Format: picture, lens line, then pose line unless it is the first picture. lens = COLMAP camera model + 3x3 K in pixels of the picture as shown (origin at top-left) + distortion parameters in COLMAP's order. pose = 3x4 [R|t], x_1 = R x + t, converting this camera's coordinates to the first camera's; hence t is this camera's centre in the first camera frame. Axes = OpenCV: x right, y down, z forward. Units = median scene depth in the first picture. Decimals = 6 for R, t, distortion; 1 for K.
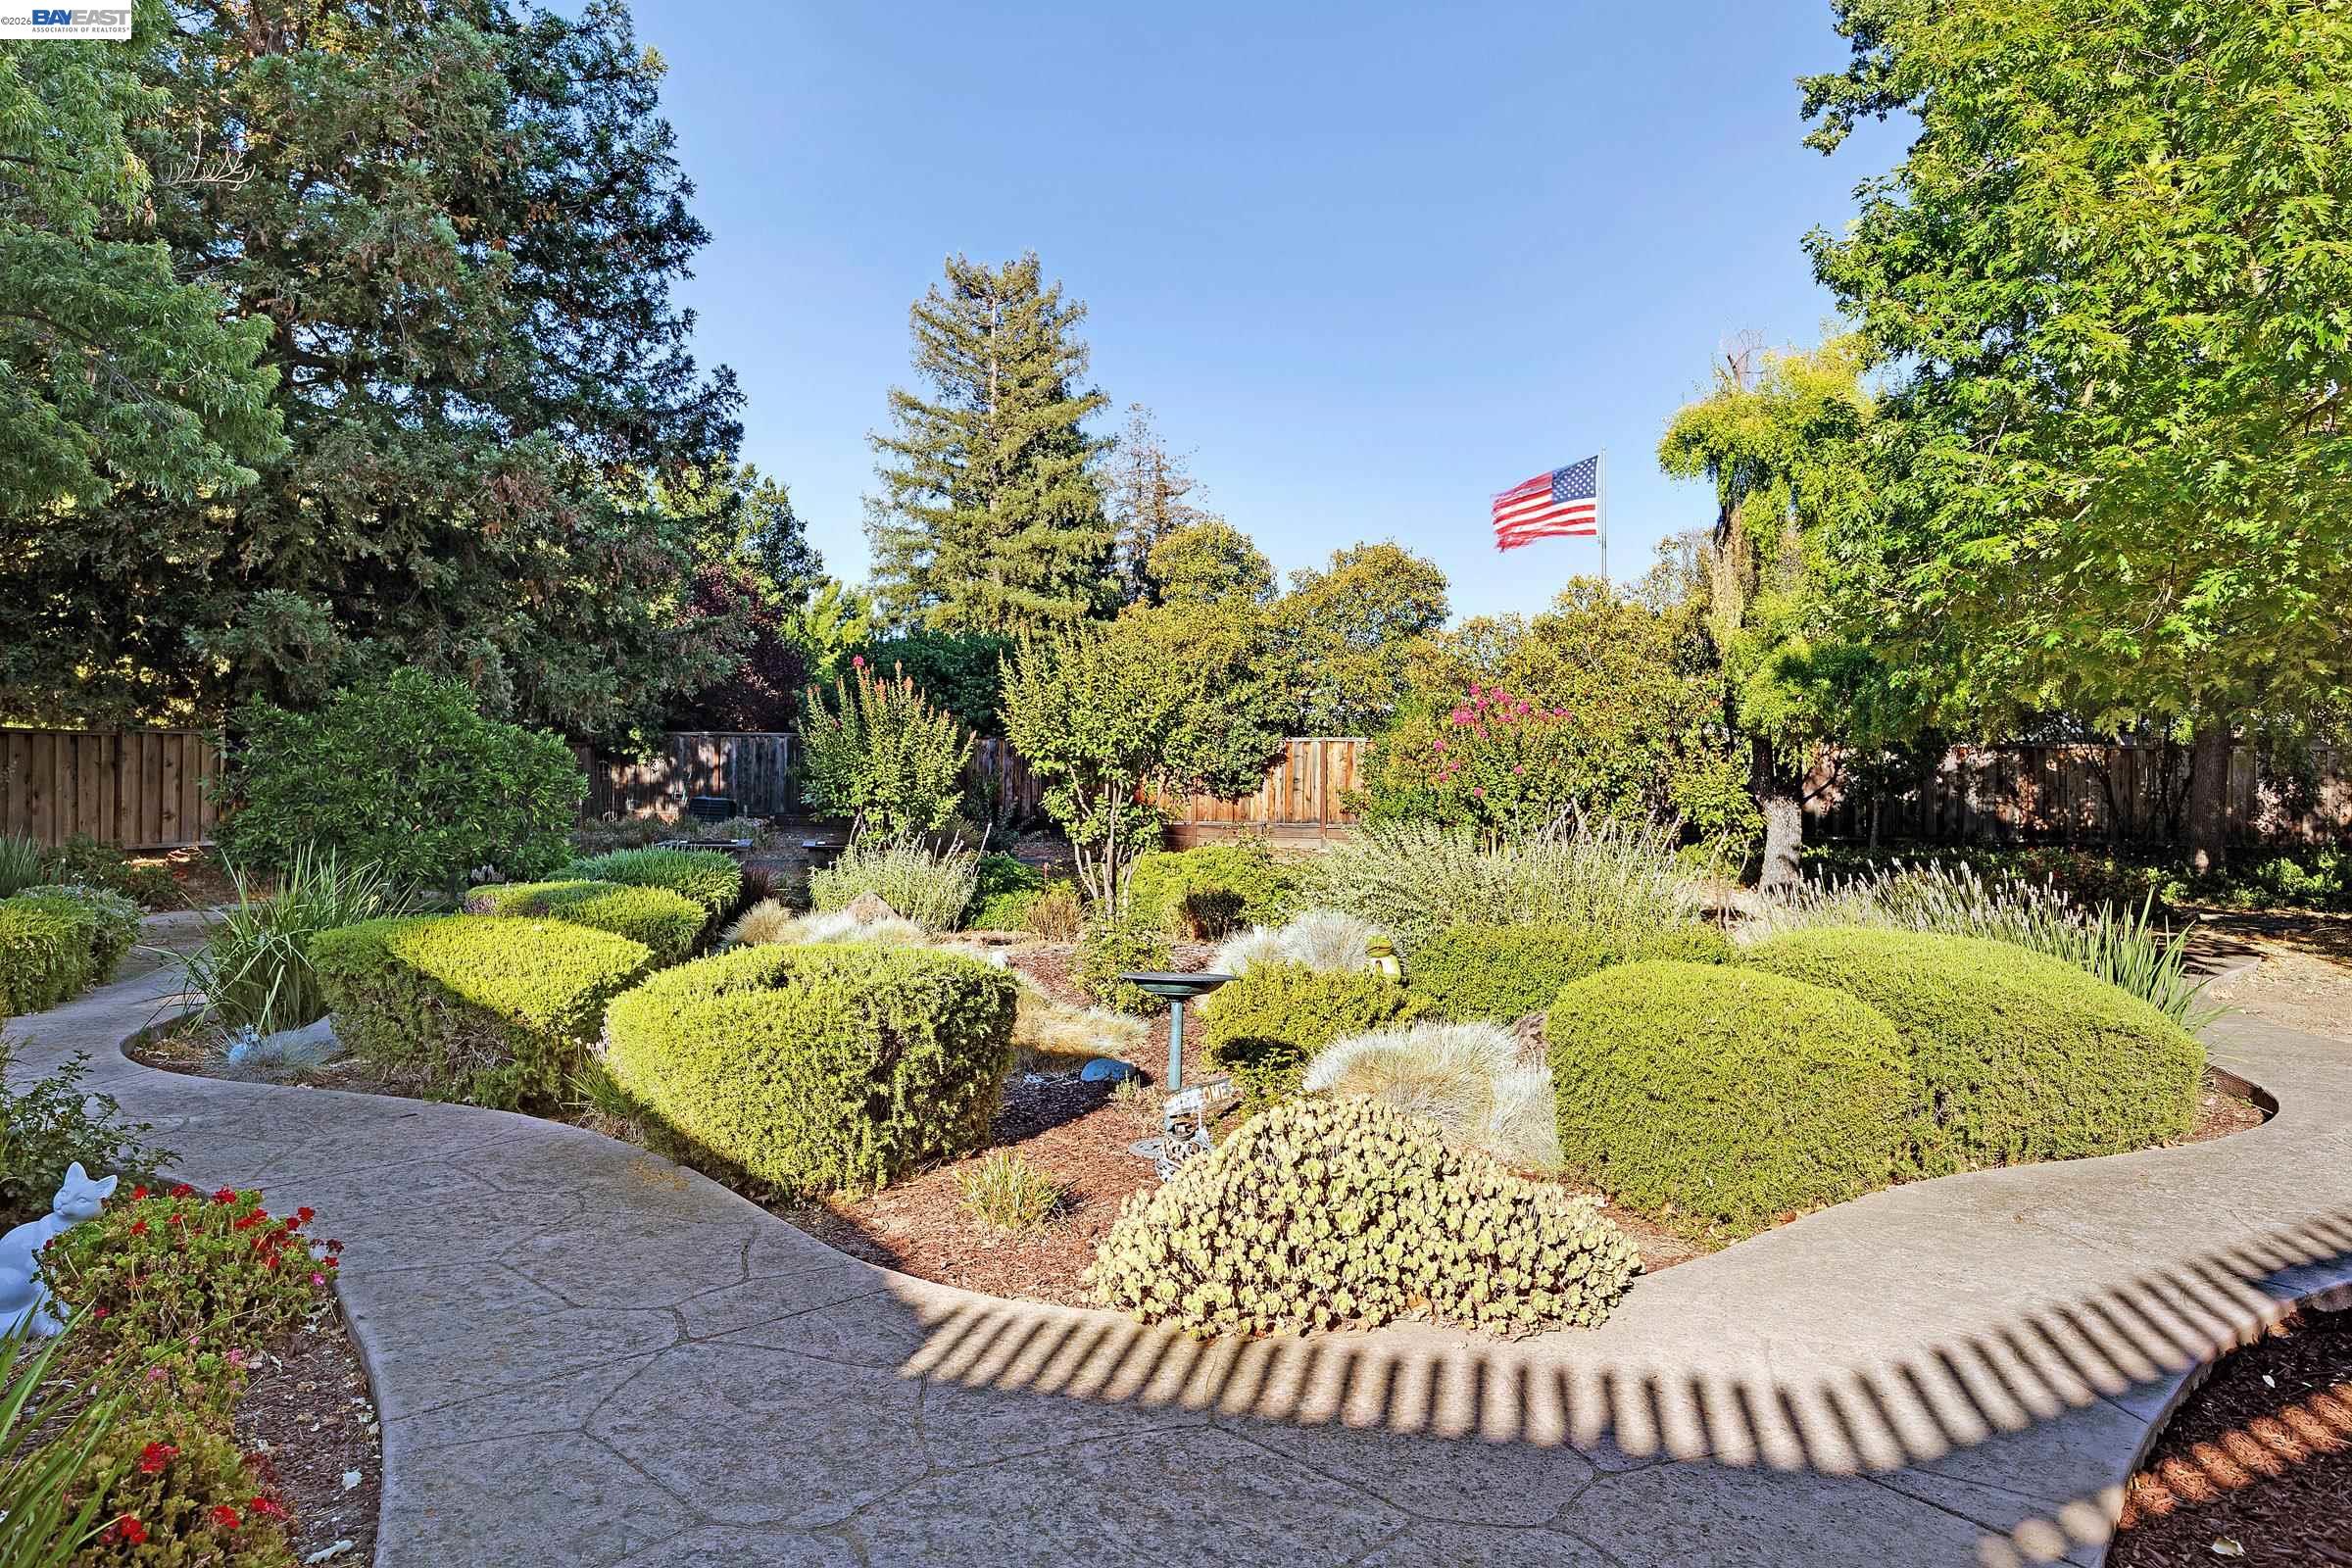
lens RADIAL K [[1571.4, 0, 1176.0], [0, 1571.4, 784.0], [0, 0, 1]] dist [-0.001198, -0.000215]
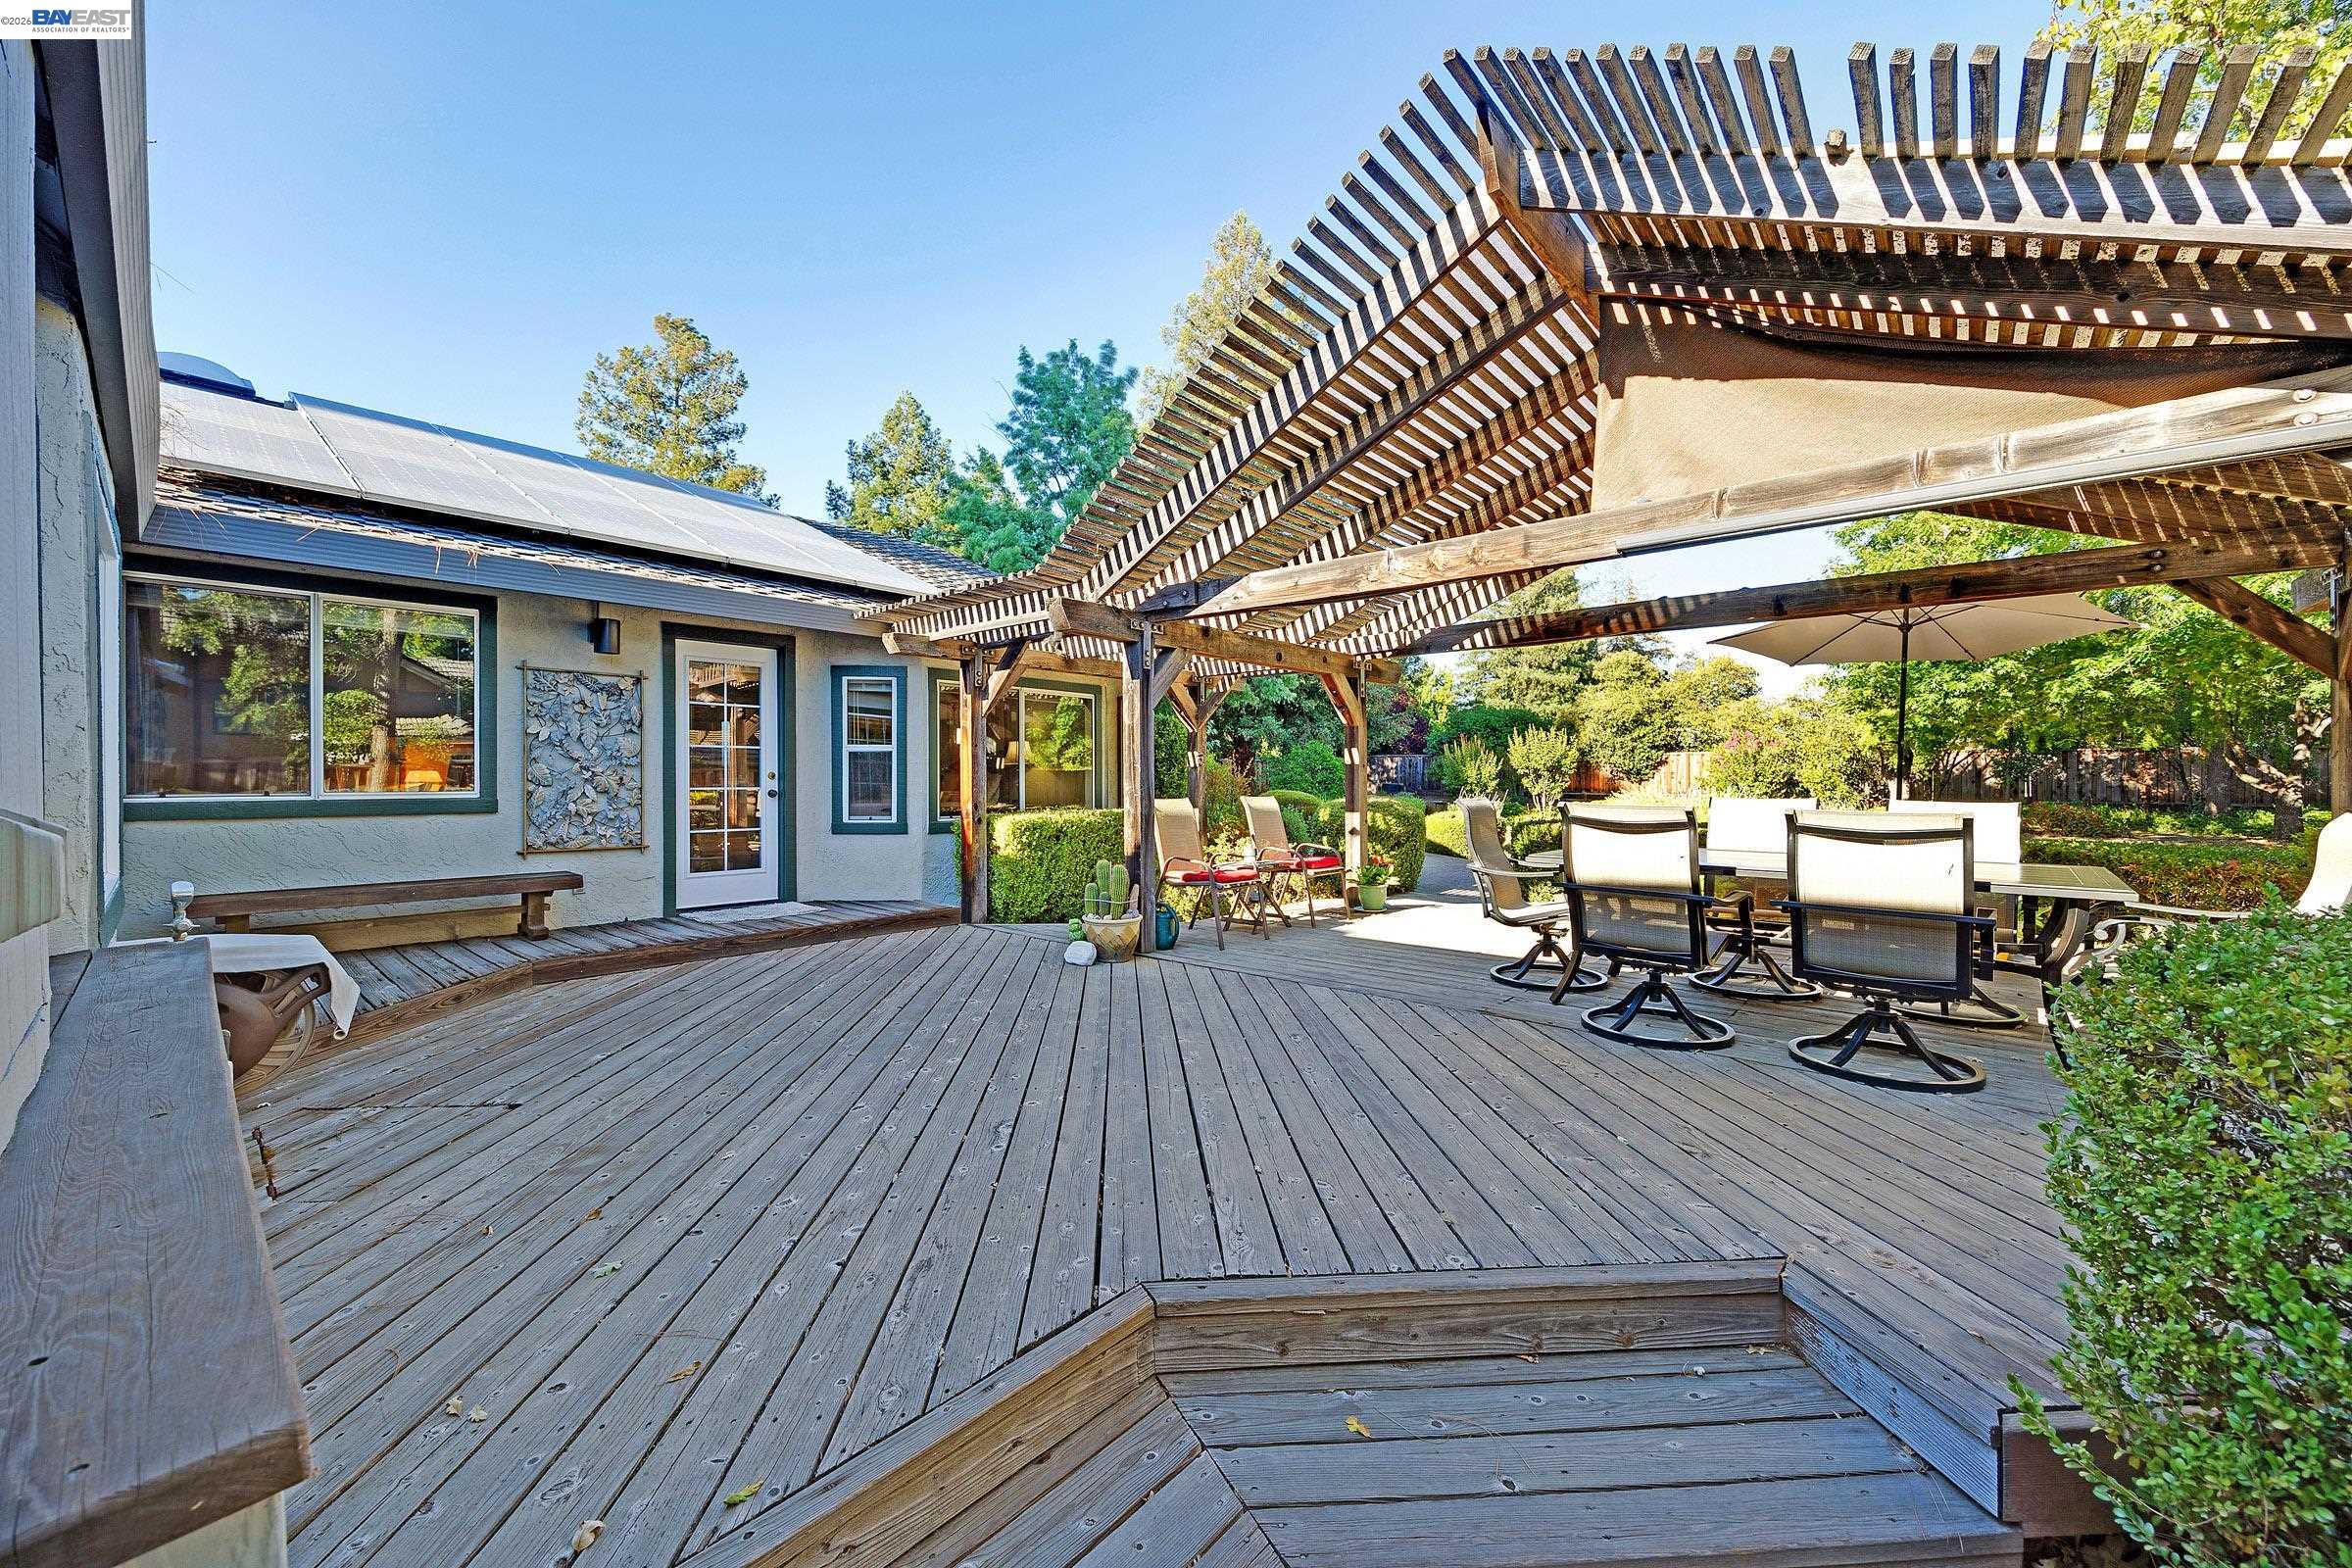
lens RADIAL K [[926.3, 0, 1176.0], [0, 926.3, 784.0], [0, 0, 1]] dist [0.000494, 0.000012]
pose [[0.886762, -0.006095, -0.462186, 0.060741], [0.009628, 0.999940, 0.005285, -0.000578], [0.462126, -0.009136, 0.886767, -0.382850]]
